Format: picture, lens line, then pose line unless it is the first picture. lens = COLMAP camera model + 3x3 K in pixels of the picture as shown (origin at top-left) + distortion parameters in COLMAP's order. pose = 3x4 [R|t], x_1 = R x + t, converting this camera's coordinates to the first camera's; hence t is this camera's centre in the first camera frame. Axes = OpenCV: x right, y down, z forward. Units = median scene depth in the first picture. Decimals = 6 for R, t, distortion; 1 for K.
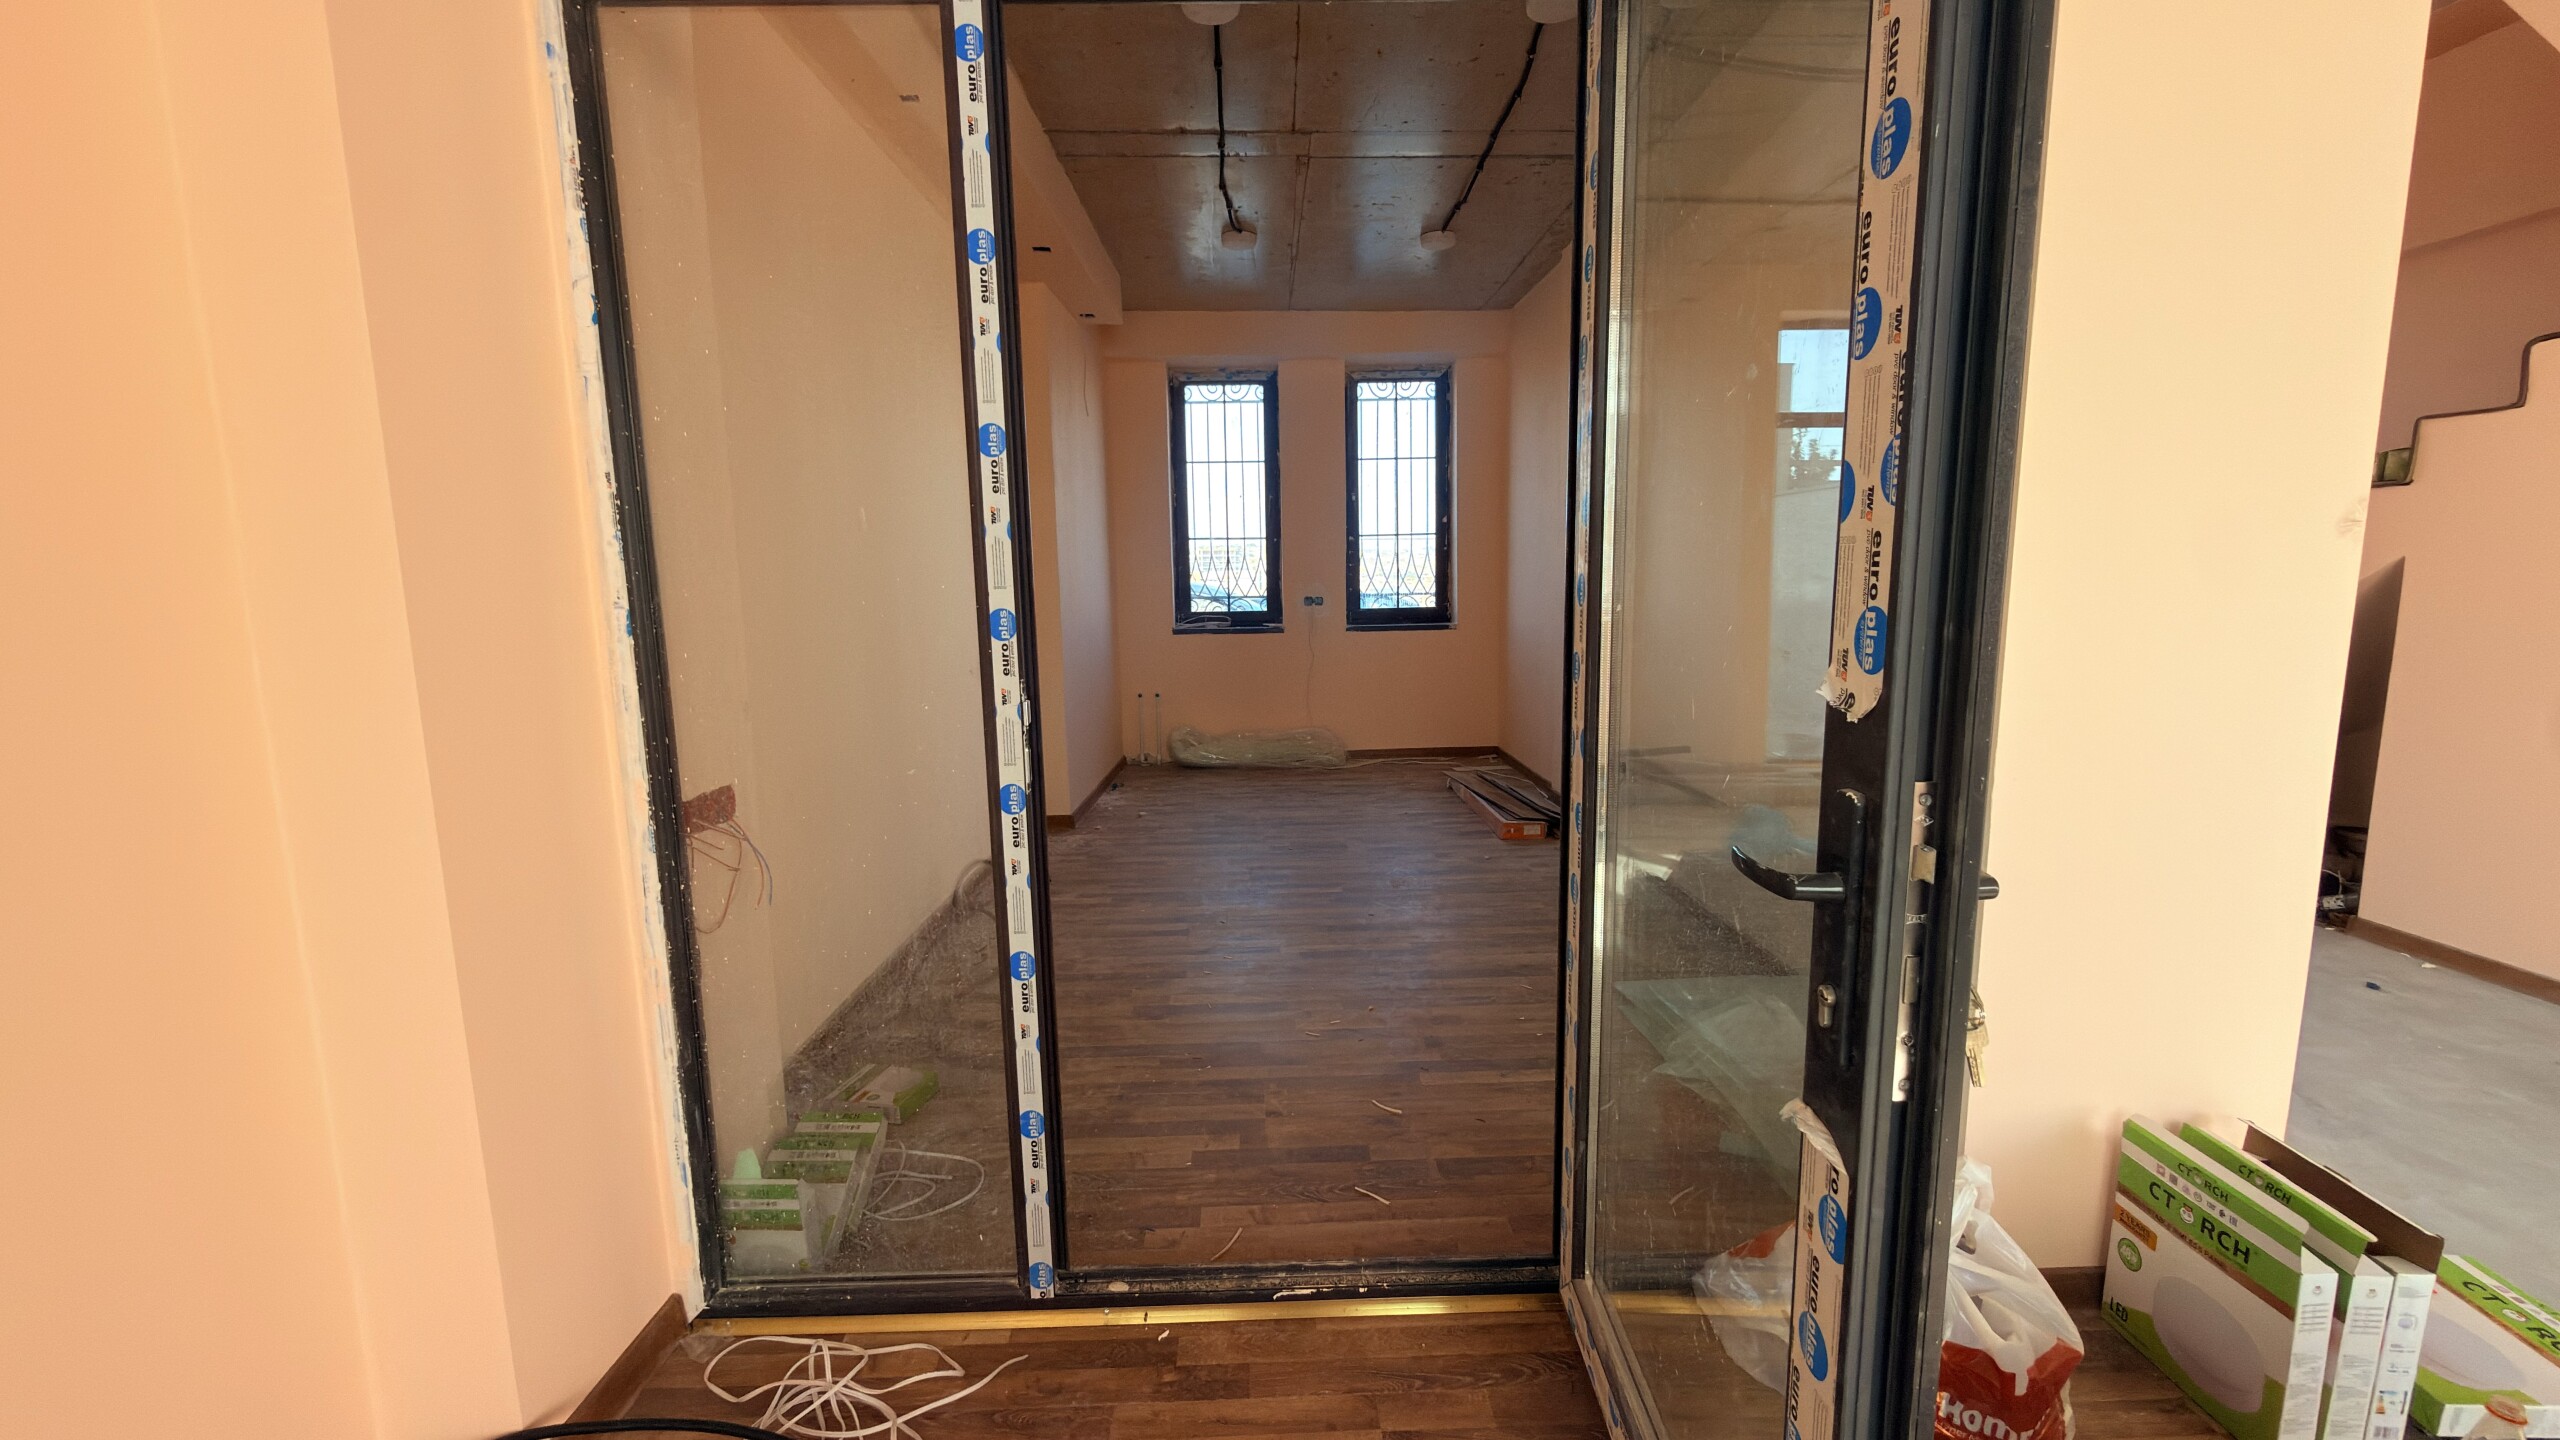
lens RADIAL K [[1021.4, 0, 1280.0], [0, 1021.4, 720.0], [0, 0, 1]] dist [-0.001421, -0.000004]
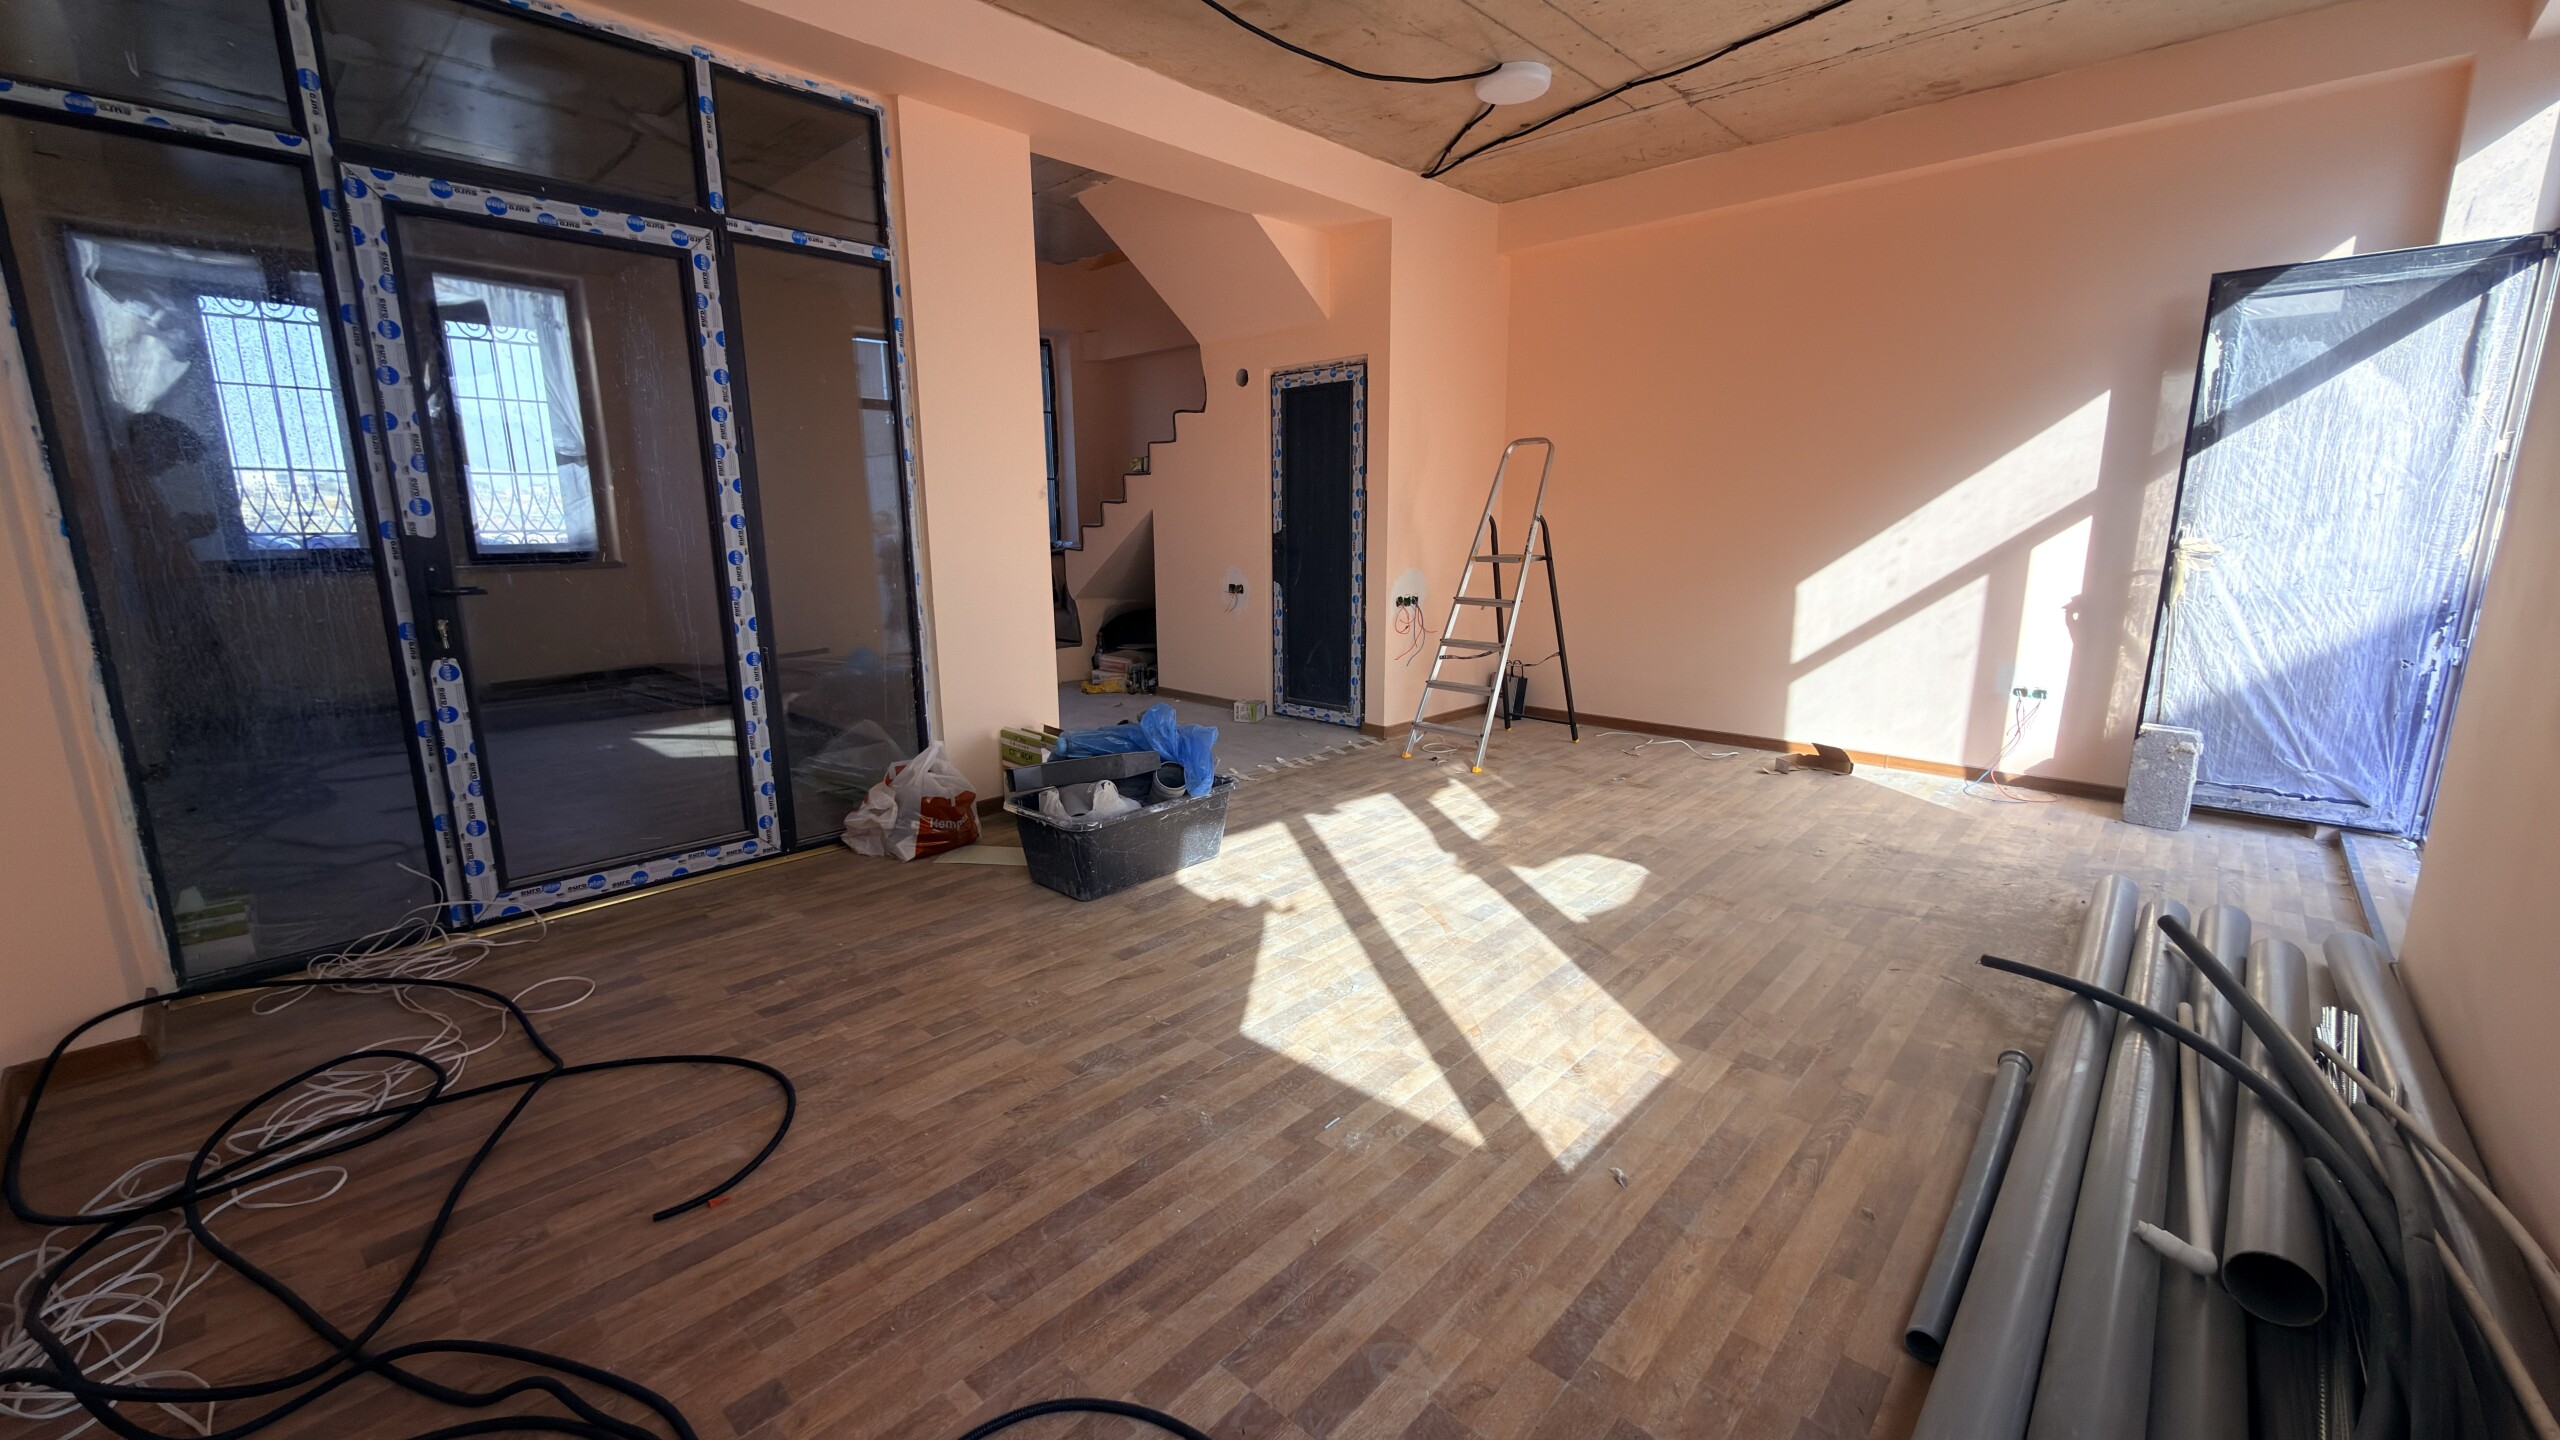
lens RADIAL K [[1021.4, 0, 1280.0], [0, 1021.4, 720.0], [0, 0, 1]] dist [-0.001421, -0.000004]
pose [[0.699485, -0.134417, 0.701893, -0.250637], [0.097536, 0.990918, 0.092566, 0.117905], [-0.707961, 0.003711, 0.706242, -0.705337]]
